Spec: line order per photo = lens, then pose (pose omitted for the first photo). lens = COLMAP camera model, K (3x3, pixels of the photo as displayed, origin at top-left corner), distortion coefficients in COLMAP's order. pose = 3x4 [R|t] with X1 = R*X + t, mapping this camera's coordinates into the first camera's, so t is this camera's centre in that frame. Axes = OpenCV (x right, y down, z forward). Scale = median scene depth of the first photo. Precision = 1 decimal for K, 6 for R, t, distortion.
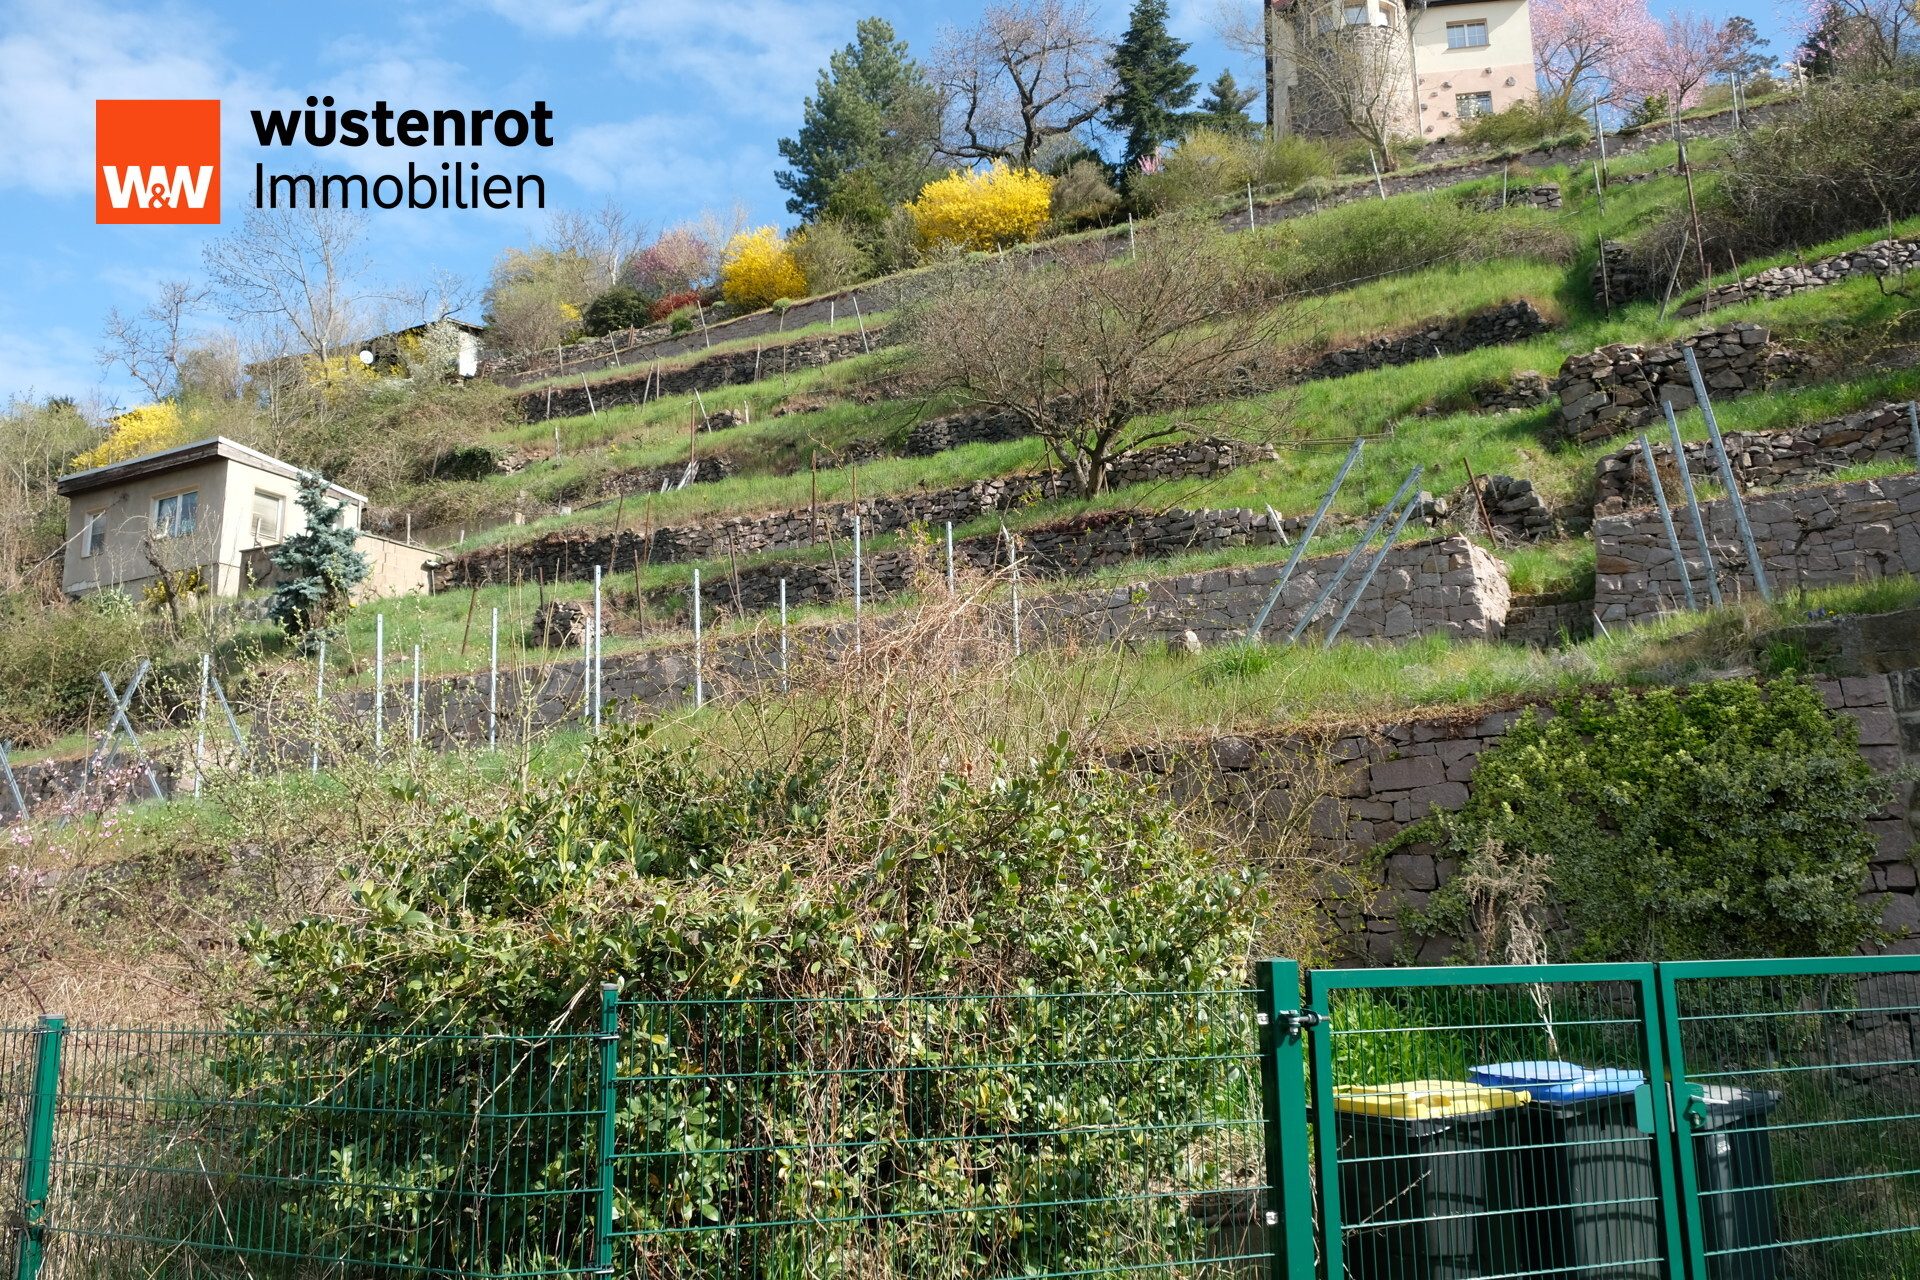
lens RADIAL K [[1489.3, 0, 961.3], [0, 1489.3, 645.9], [0, 0, 1]] dist [-0.034808, 0.037453]
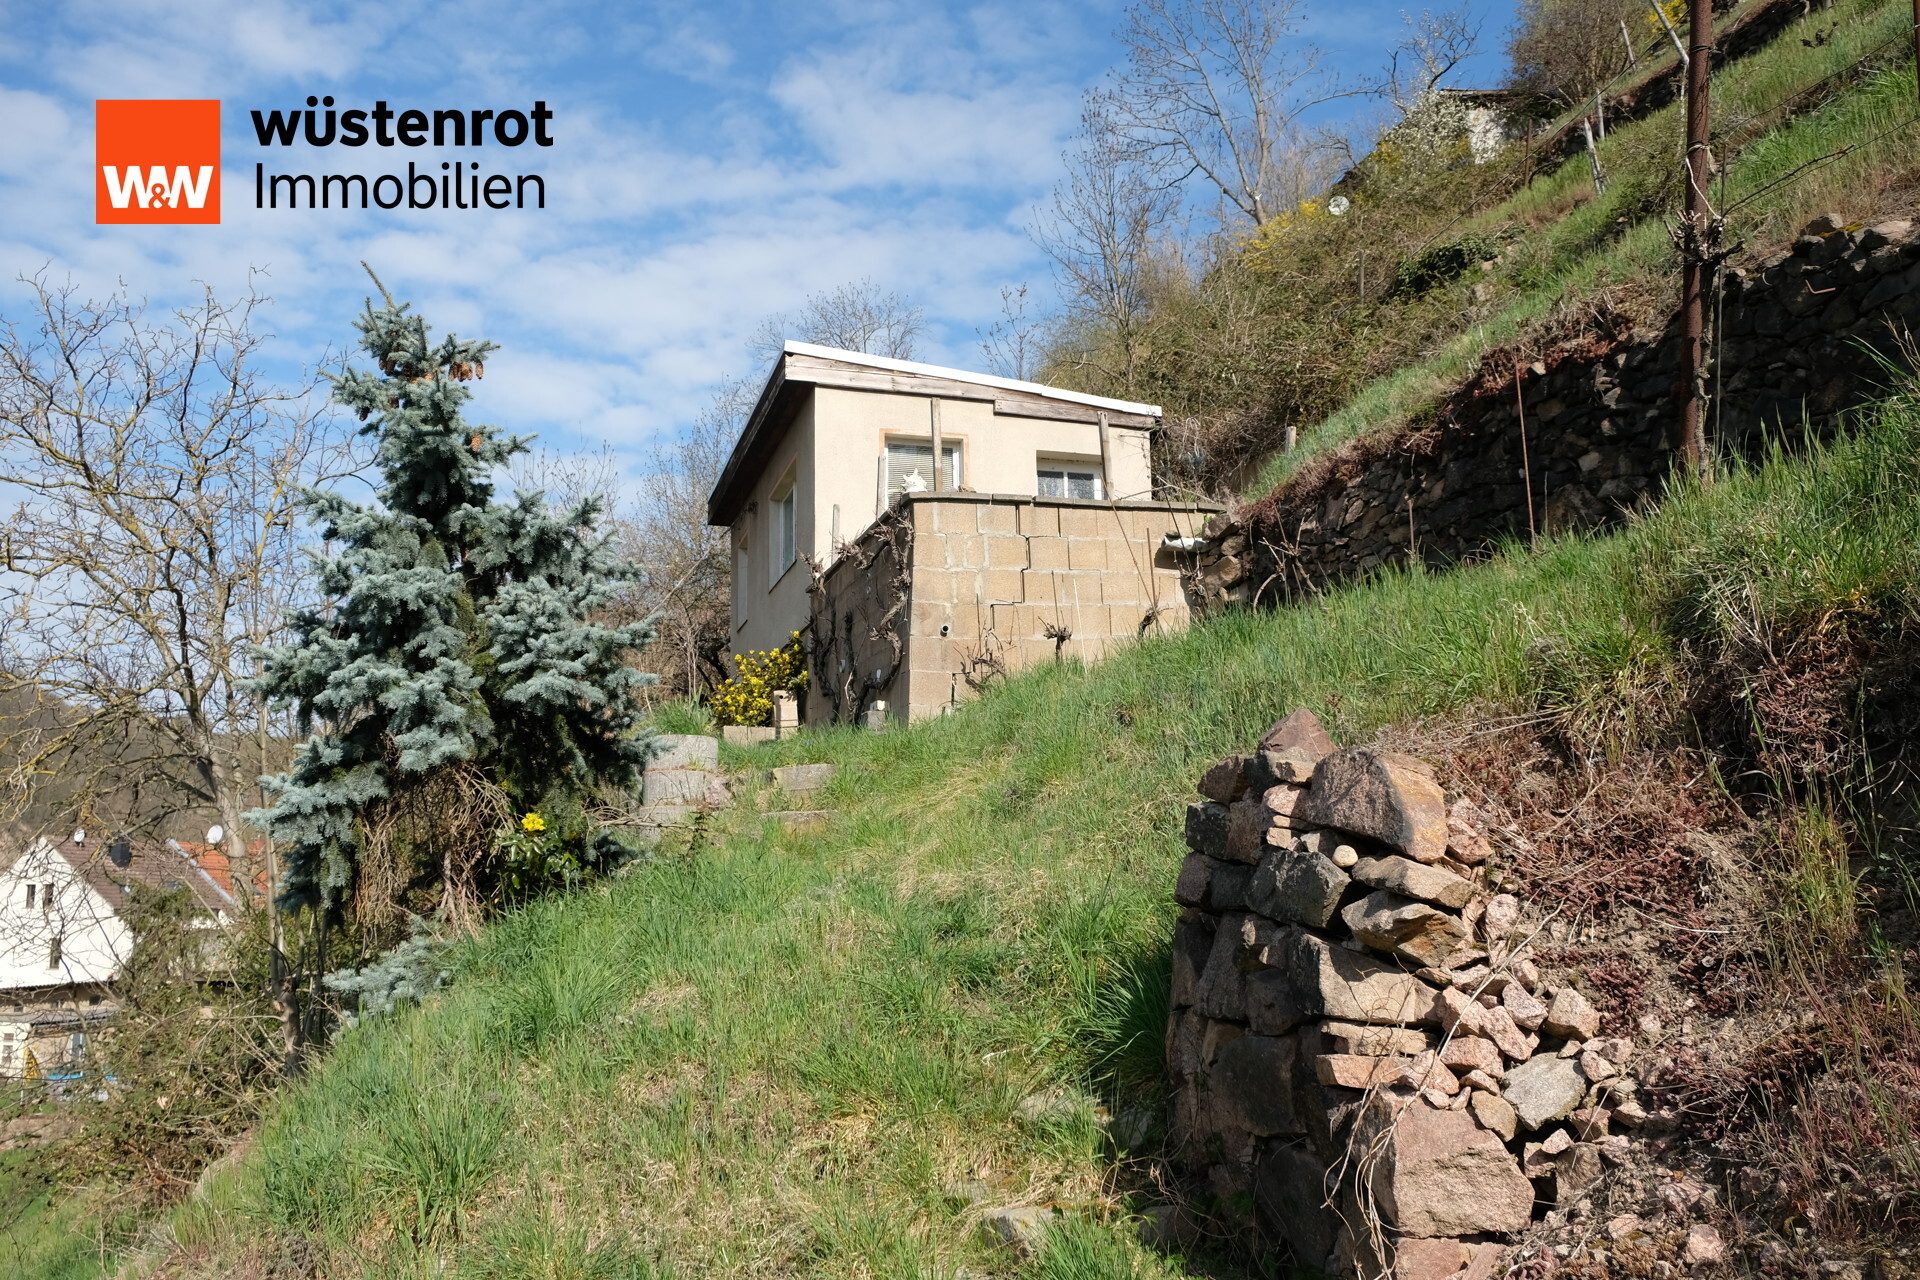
lens RADIAL K [[1489.3, 0, 959.5], [0, 1489.3, 651.8], [0, 0, 1]] dist [-0.034808, 0.037453]
pose [[0.703180, -0.116244, -0.701445, -0.186174], [0.146790, 0.989026, -0.016749, -0.038244], [0.695694, -0.091187, 0.712527, 0.835399]]
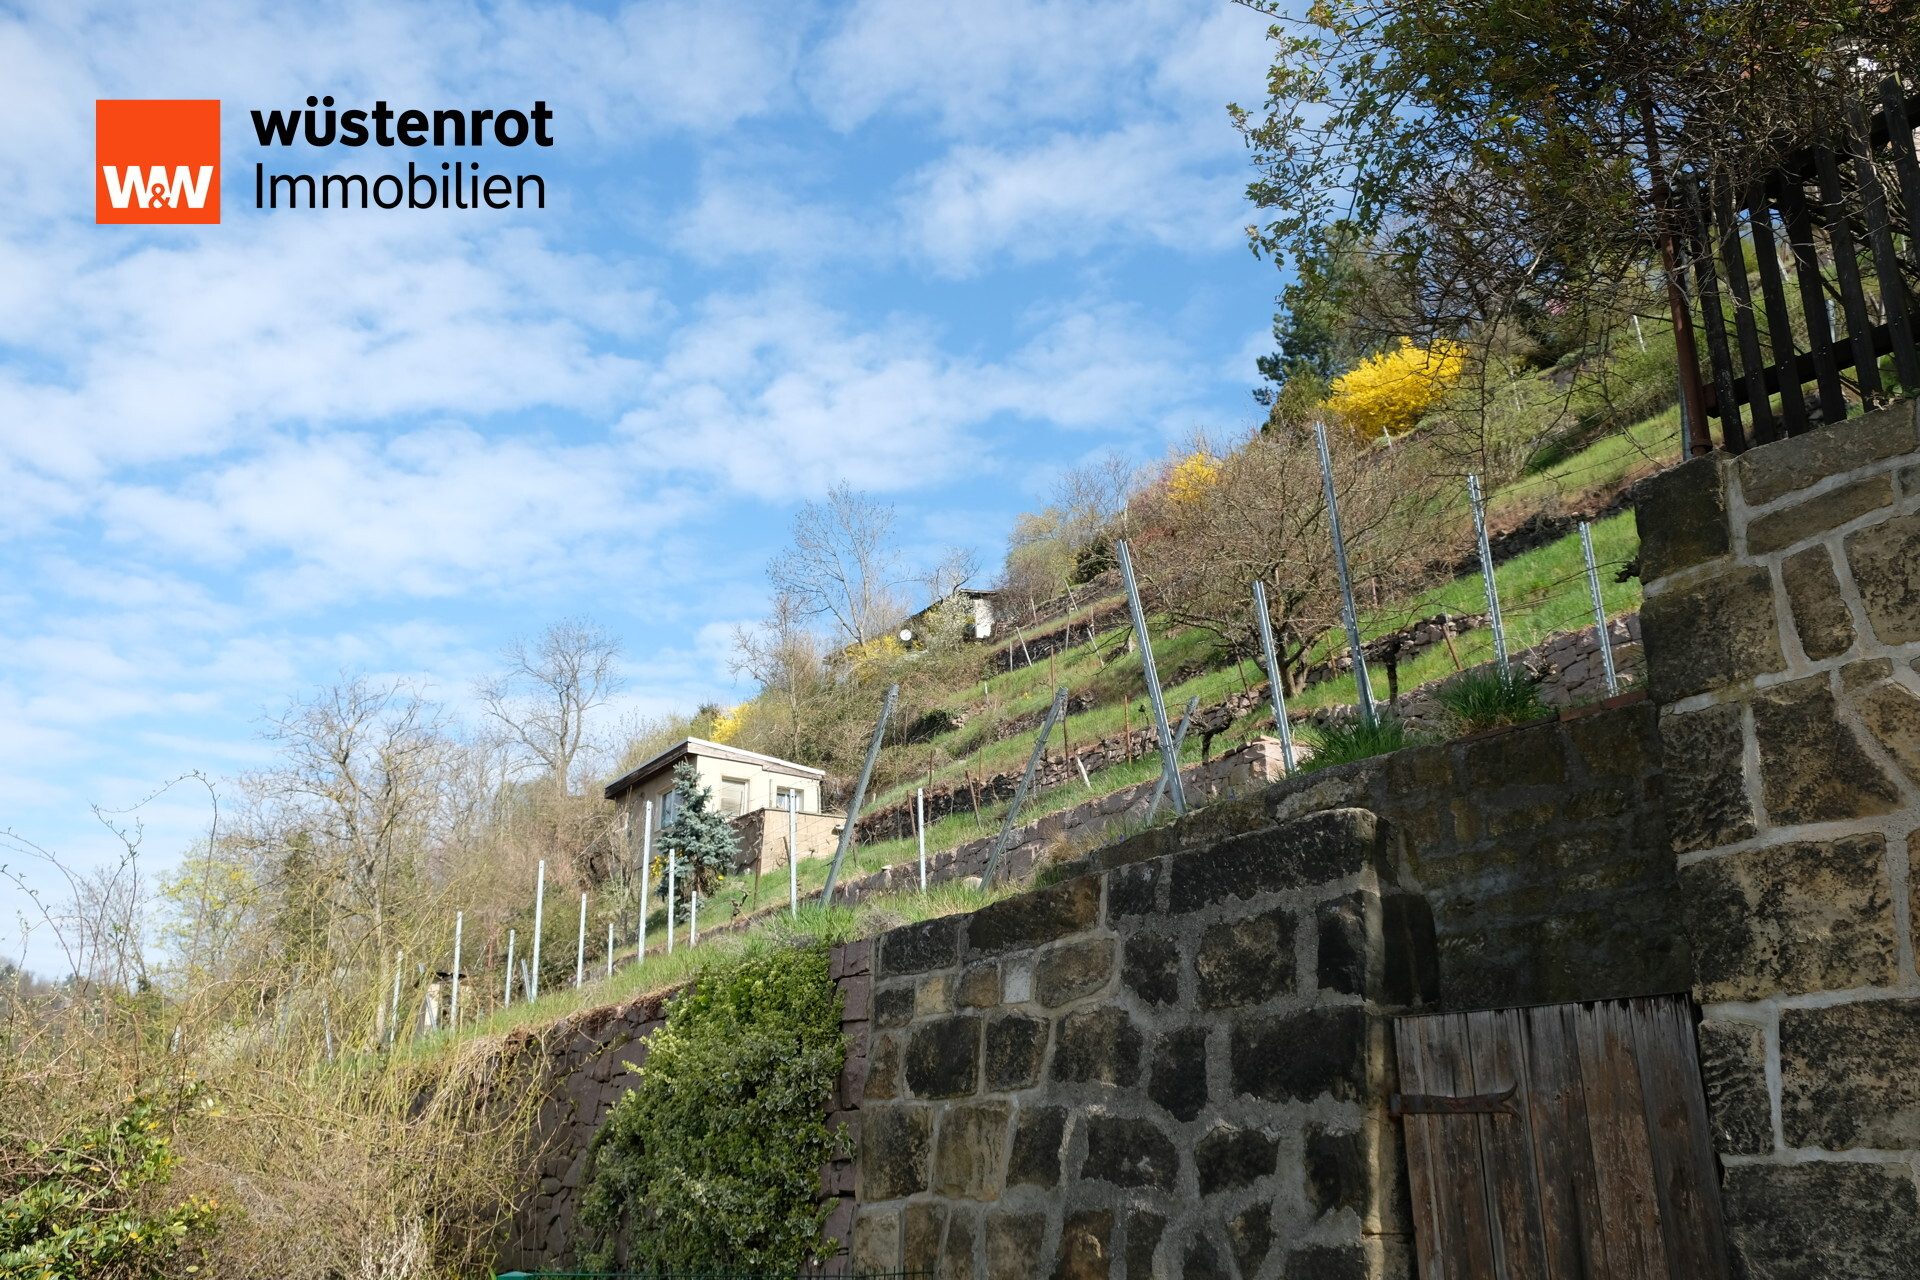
lens RADIAL K [[1489.3, 0, 959.3], [0, 1489.3, 634.7], [0, 0, 1]] dist [-0.034808, 0.037453]
pose [[0.879813, -0.159633, -0.447713, 0.278077], [0.091806, 0.981252, -0.169458, -0.000531], [0.466370, 0.107988, 0.877973, 0.056929]]
